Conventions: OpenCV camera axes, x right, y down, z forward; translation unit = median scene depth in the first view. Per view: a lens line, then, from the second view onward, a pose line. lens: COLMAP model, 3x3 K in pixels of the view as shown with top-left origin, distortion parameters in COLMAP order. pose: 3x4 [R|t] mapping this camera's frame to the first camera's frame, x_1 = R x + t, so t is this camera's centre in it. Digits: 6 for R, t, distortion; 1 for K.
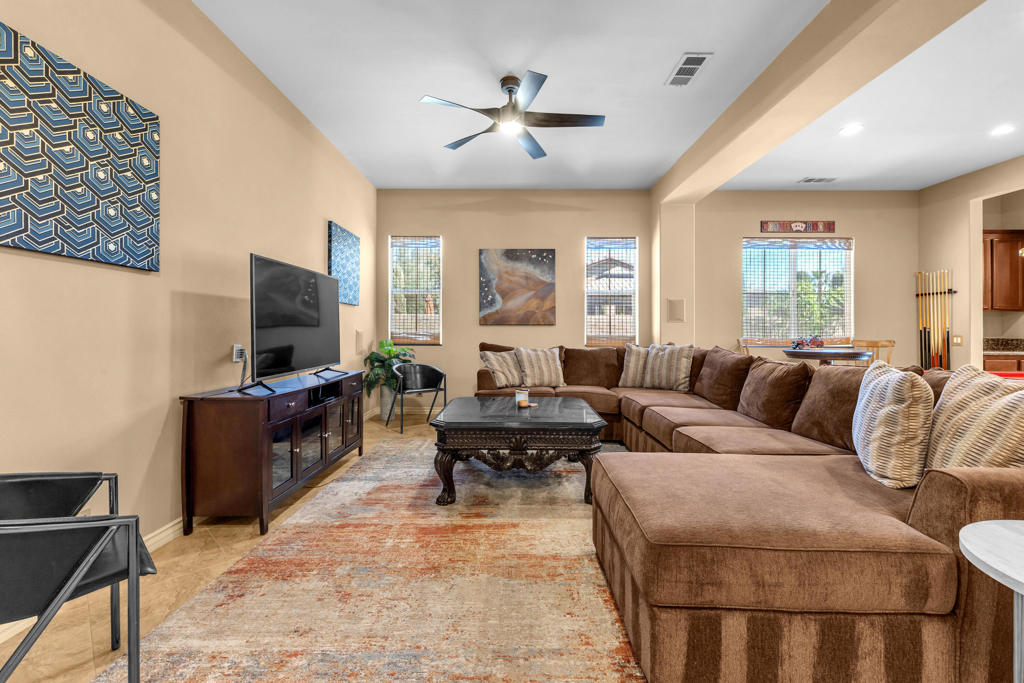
lens RADIAL K [[451.0, 0, 510.7], [0, 451.0, 325.3], [0, 0, 1]] dist [0.021320, -0.007159]
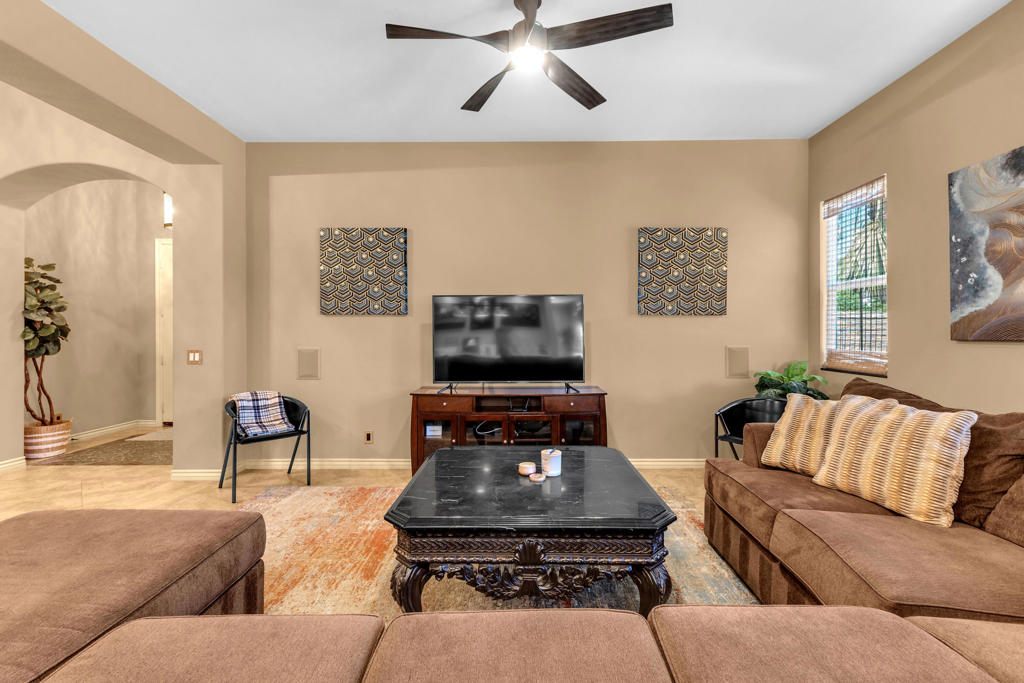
lens RADIAL K [[448.8, 0, 514.6], [0, 448.8, 332.8], [0, 0, 1]] dist [0.015929, 0.000124]
pose [[-0.001495, -0.003225, -0.999994, 0.480207], [0.013683, 0.999901, -0.003246, -0.016035], [0.999905, -0.013688, -0.001451, 0.690775]]
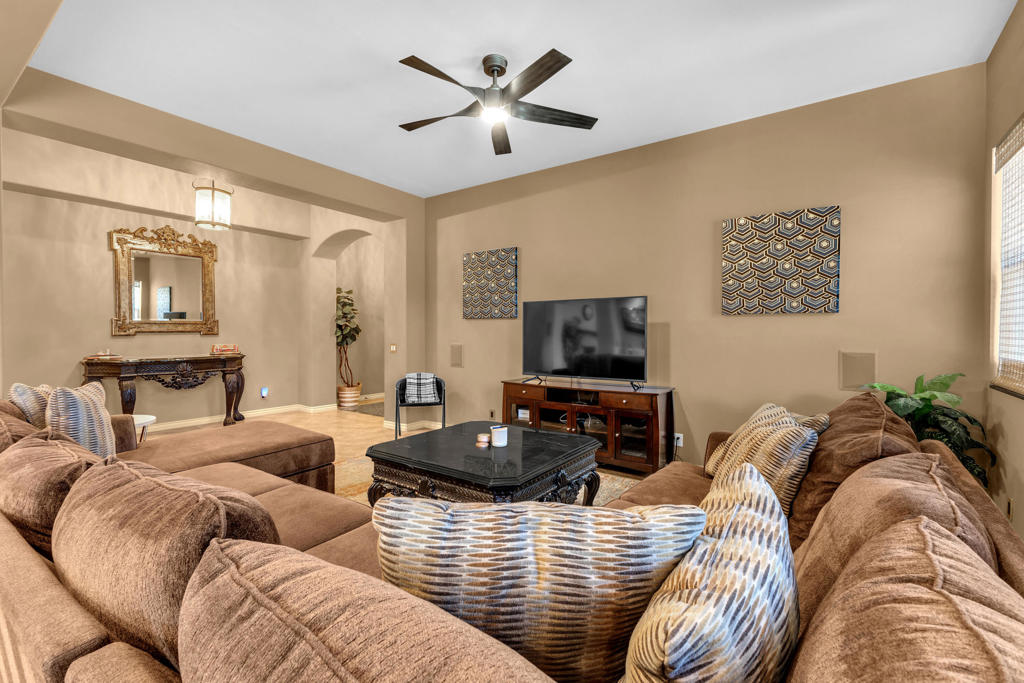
lens RADIAL K [[449.6, 0, 514.4], [0, 449.6, 336.2], [0, 0, 1]] dist [0.008326, -0.001059]
pose [[-0.571448, 0.003675, -0.820630, 0.485284], [0.006498, 0.999979, -0.000046, -0.013453], [0.820613, -0.005359, -0.571459, 1.078026]]
